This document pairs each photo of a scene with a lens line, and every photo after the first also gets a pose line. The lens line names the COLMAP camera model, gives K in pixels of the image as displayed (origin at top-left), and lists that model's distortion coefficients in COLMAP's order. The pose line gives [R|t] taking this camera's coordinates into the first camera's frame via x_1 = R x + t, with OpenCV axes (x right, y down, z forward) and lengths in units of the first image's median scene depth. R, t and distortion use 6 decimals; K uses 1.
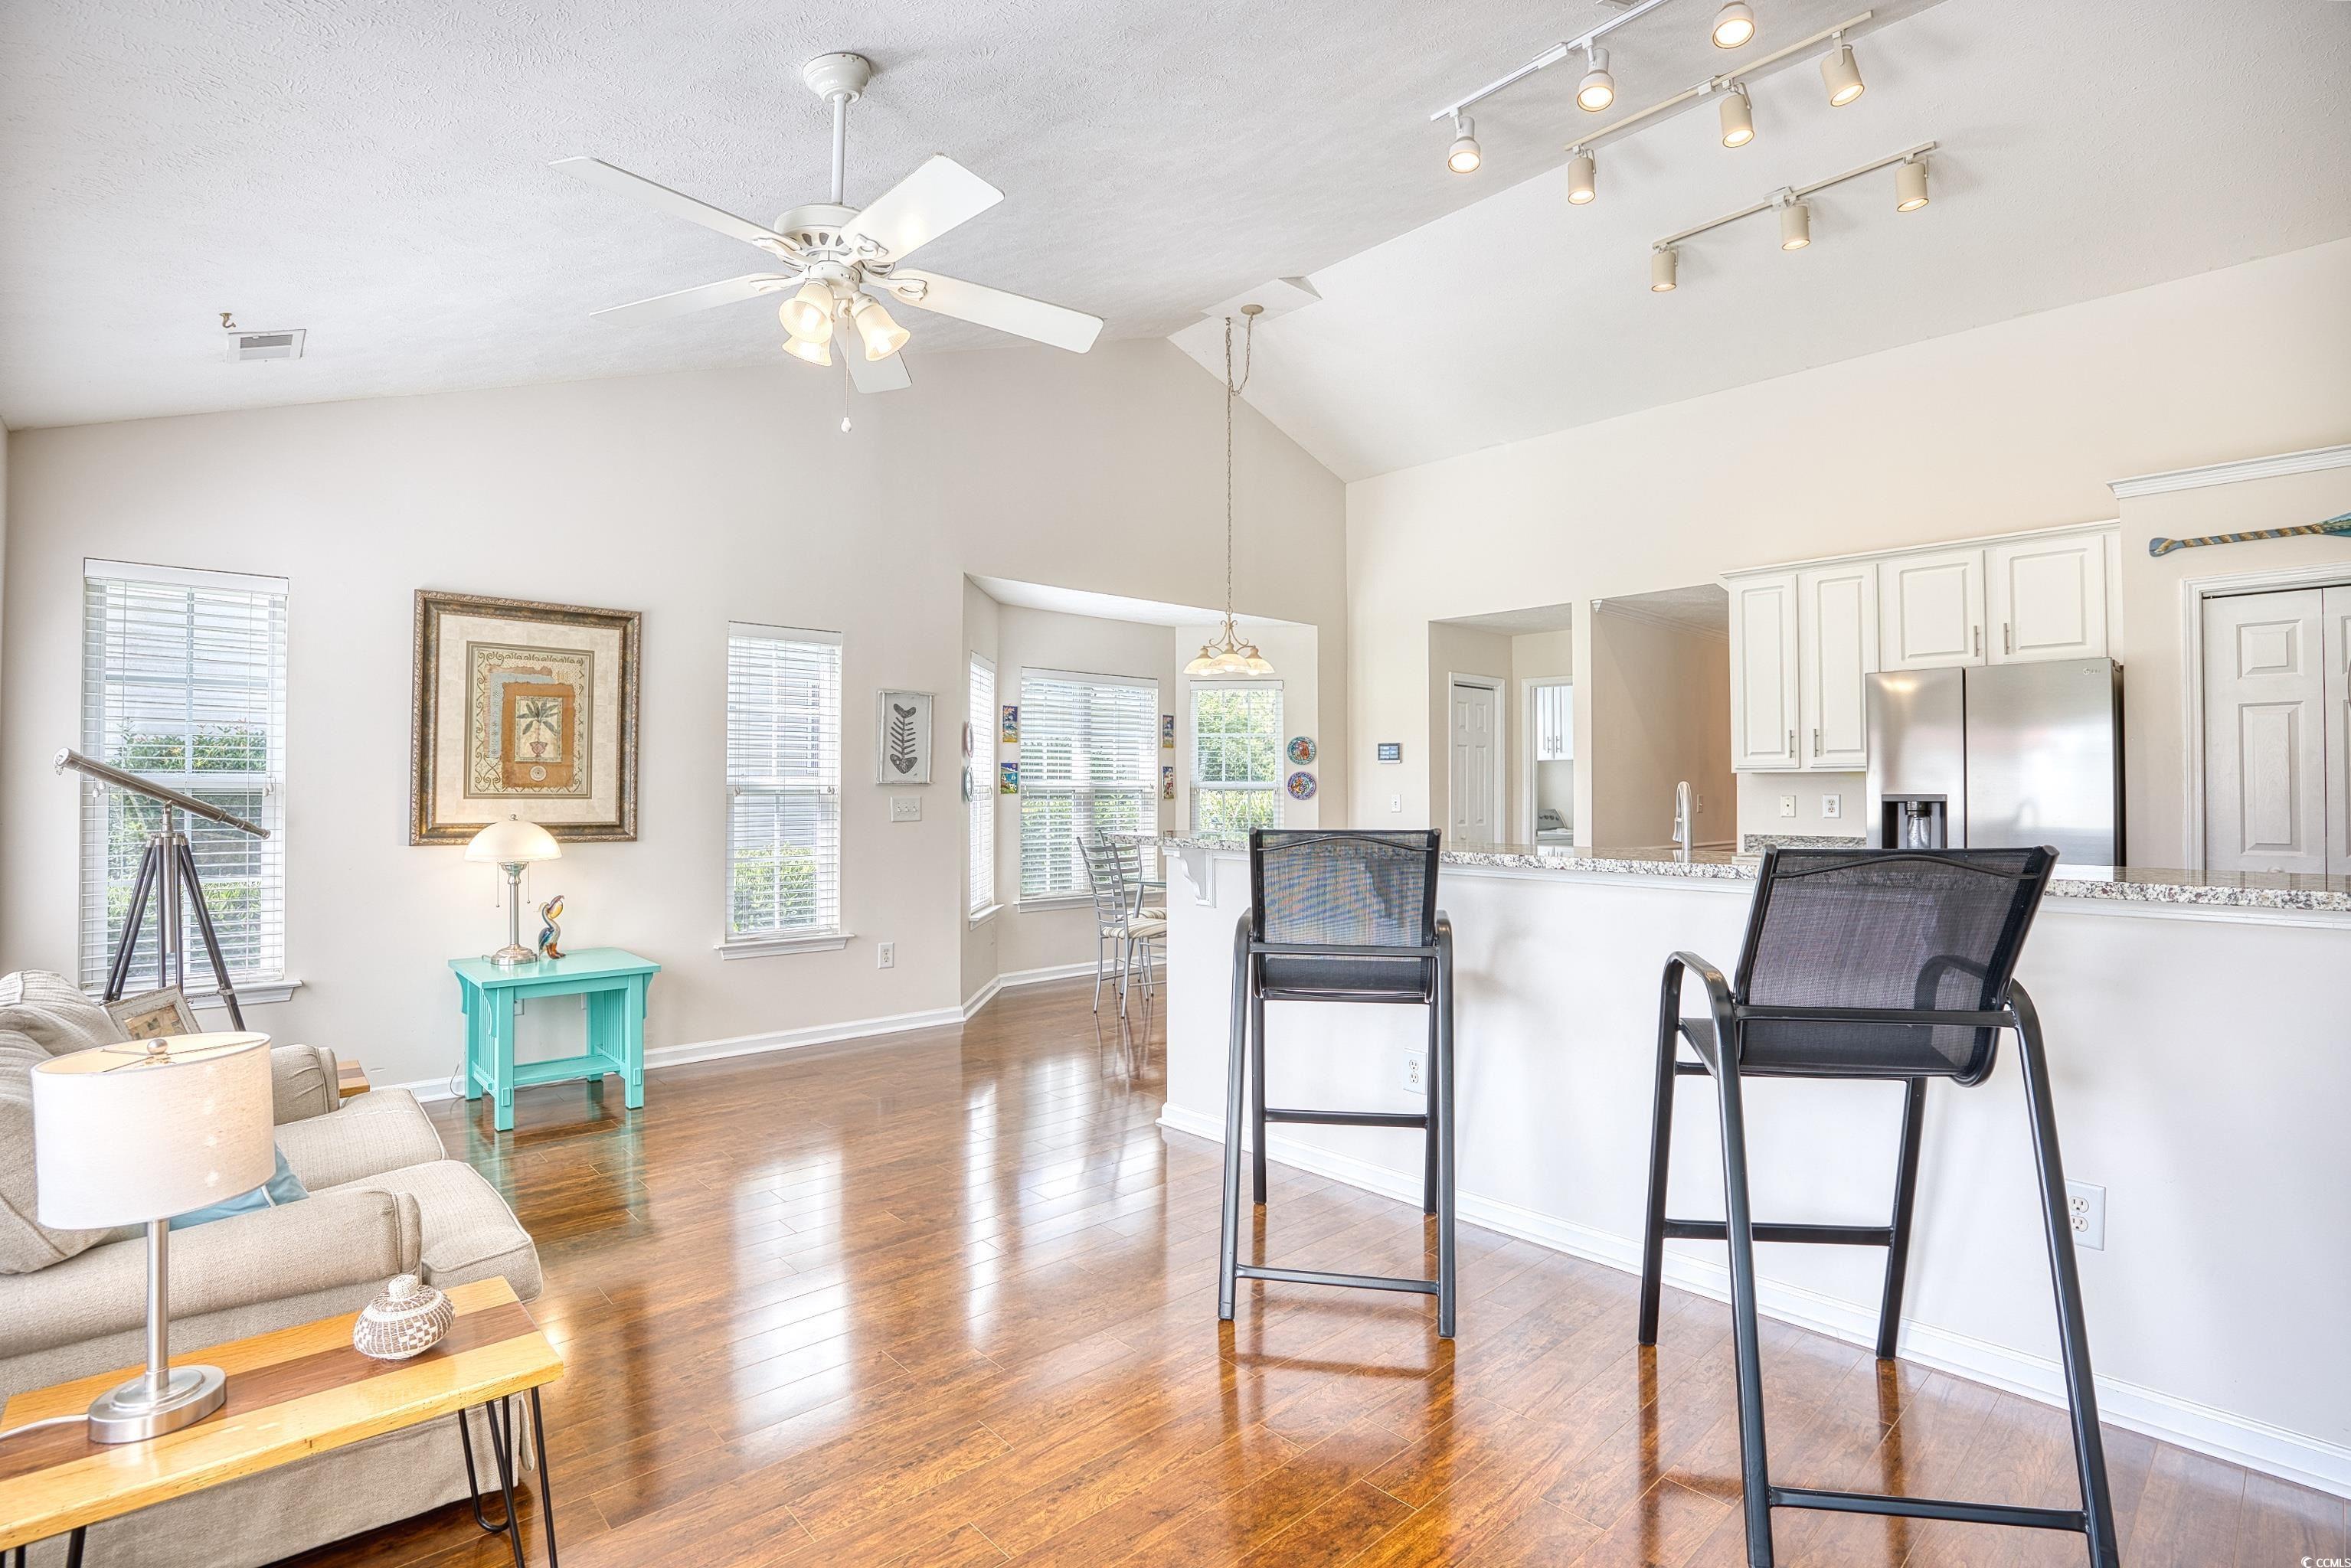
lens RADIAL K [[1120.5, 0, 1151.1], [0, 1120.5, 765.6], [0, 0, 1]] dist [-0.059492, 0.014800]
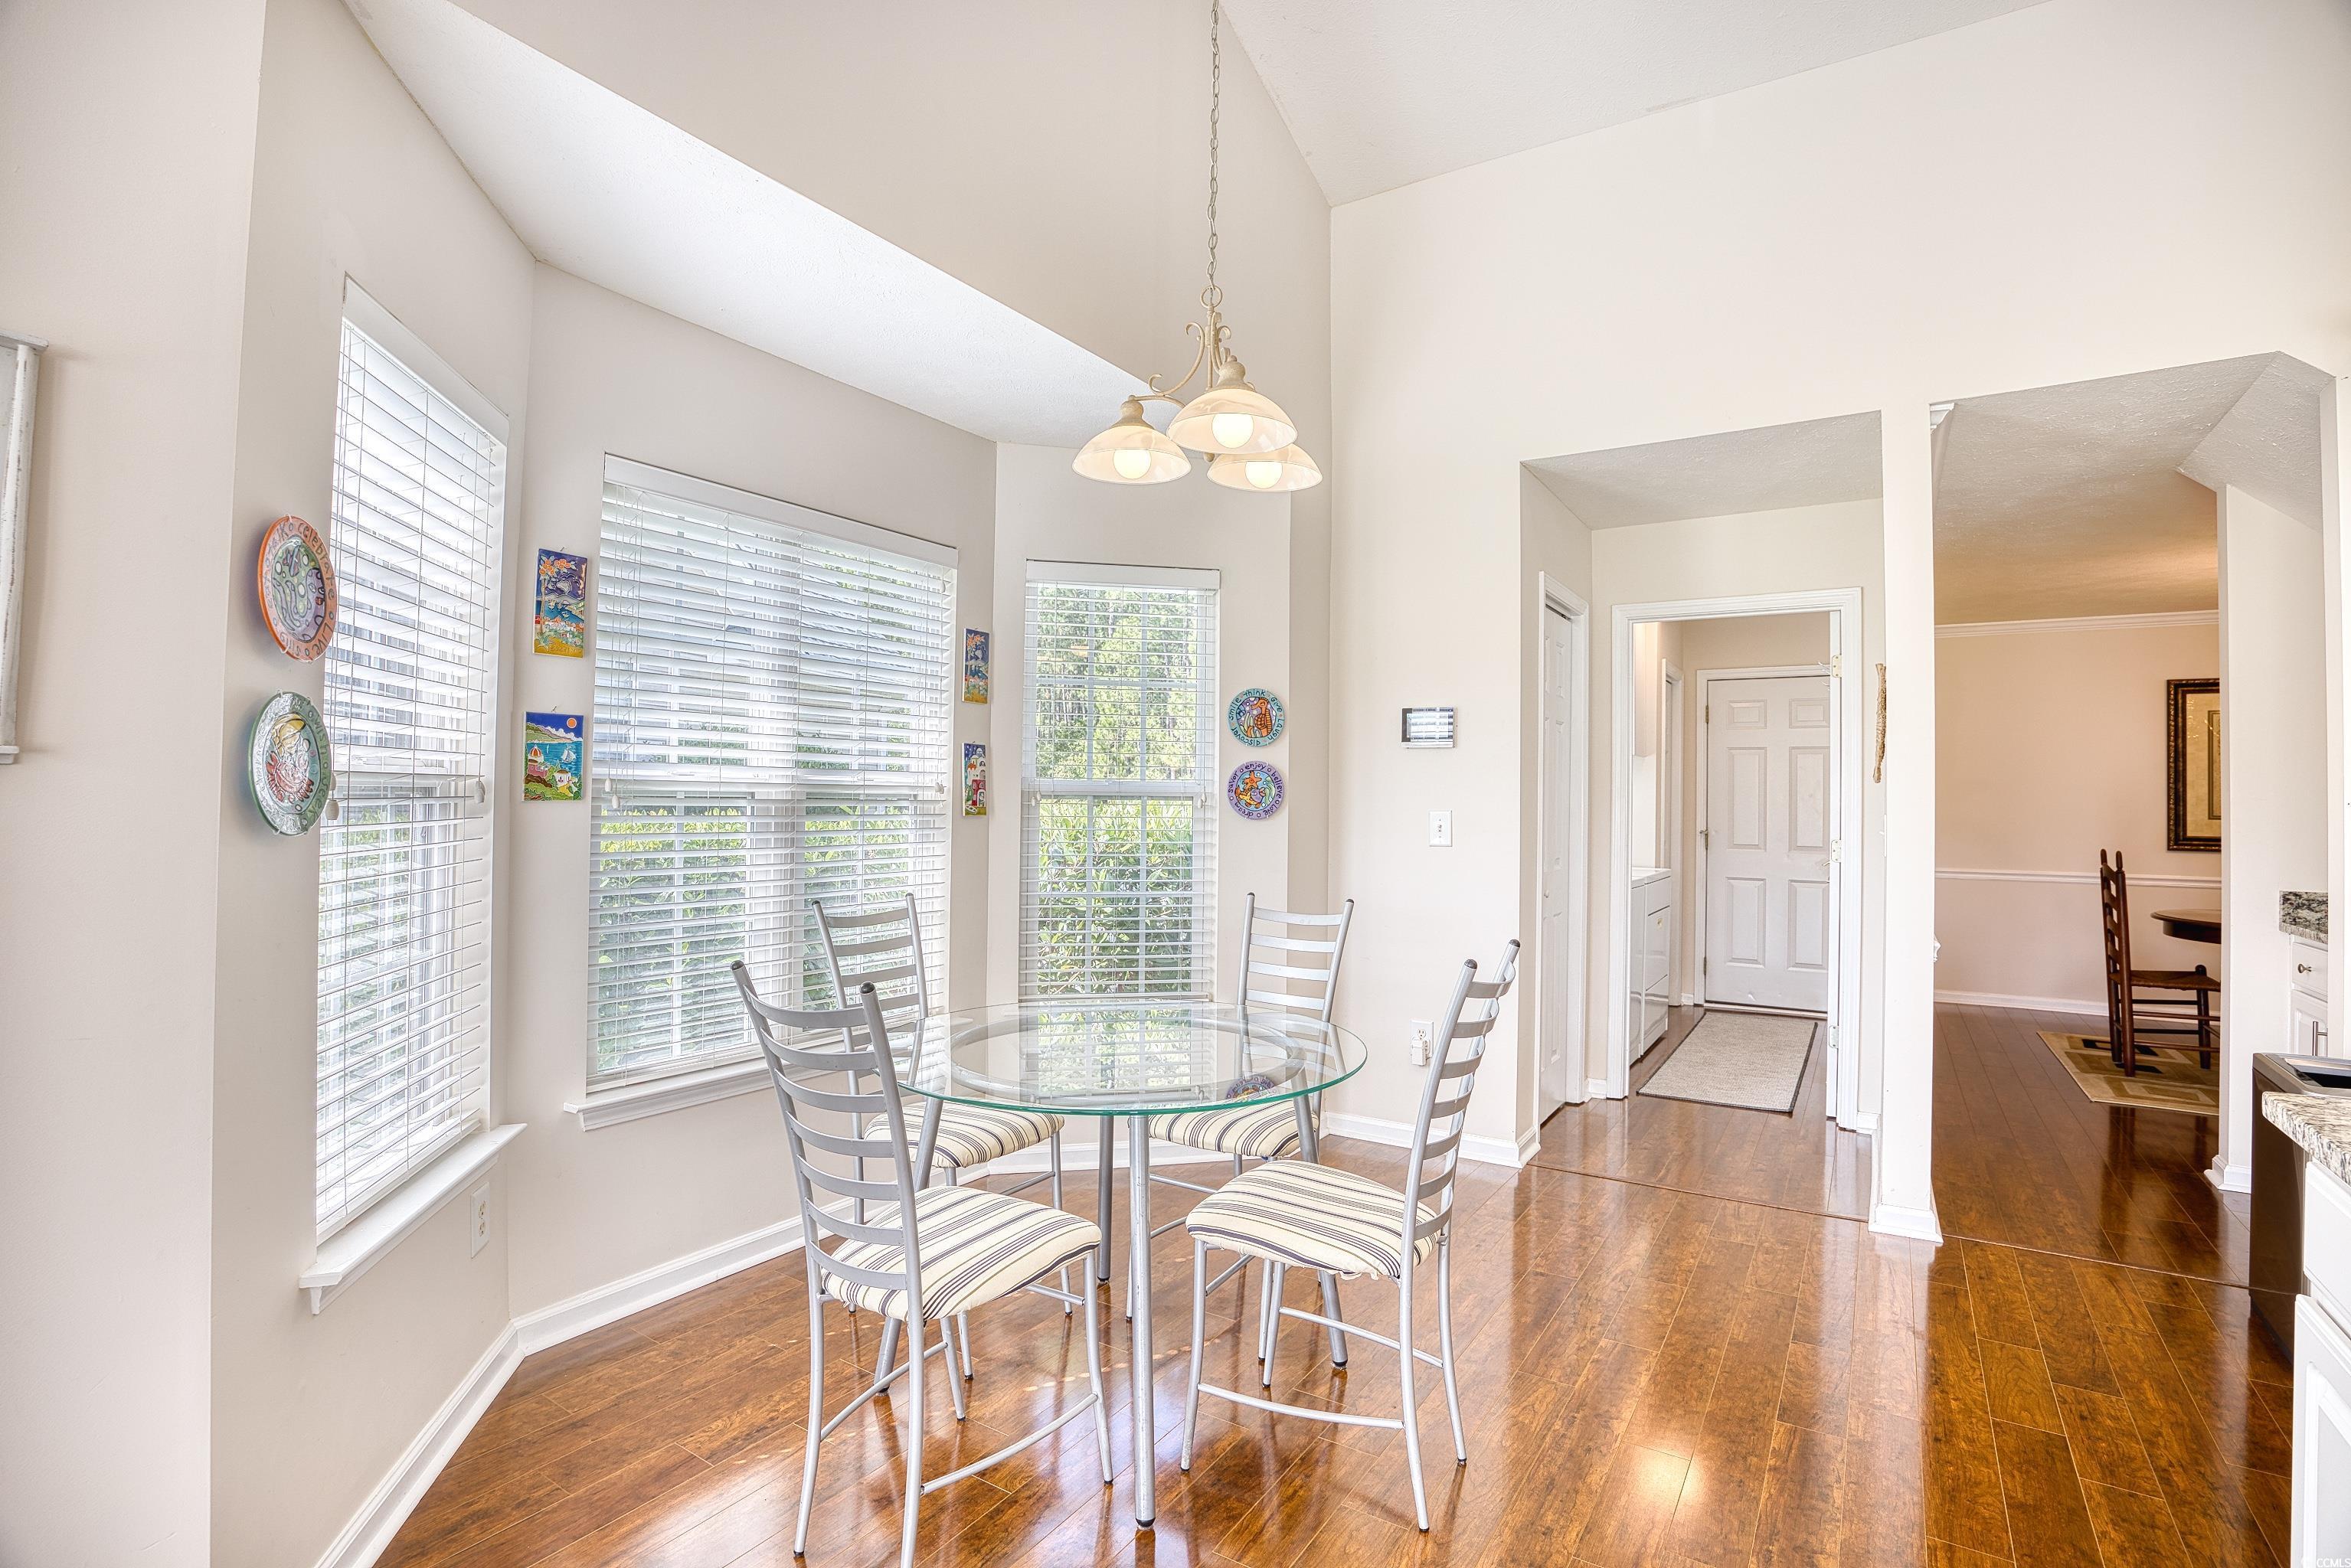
lens RADIAL K [[1120.5, 0, 1172.8], [0, 1120.5, 784.2], [0, 0, 1]] dist [-0.059492, 0.014800]
pose [[0.964341, 0.015121, 0.264231, -0.030997], [-0.017876, 0.999808, 0.008027, 0.013744], [-0.264059, -0.012464, 0.964426, 0.622044]]
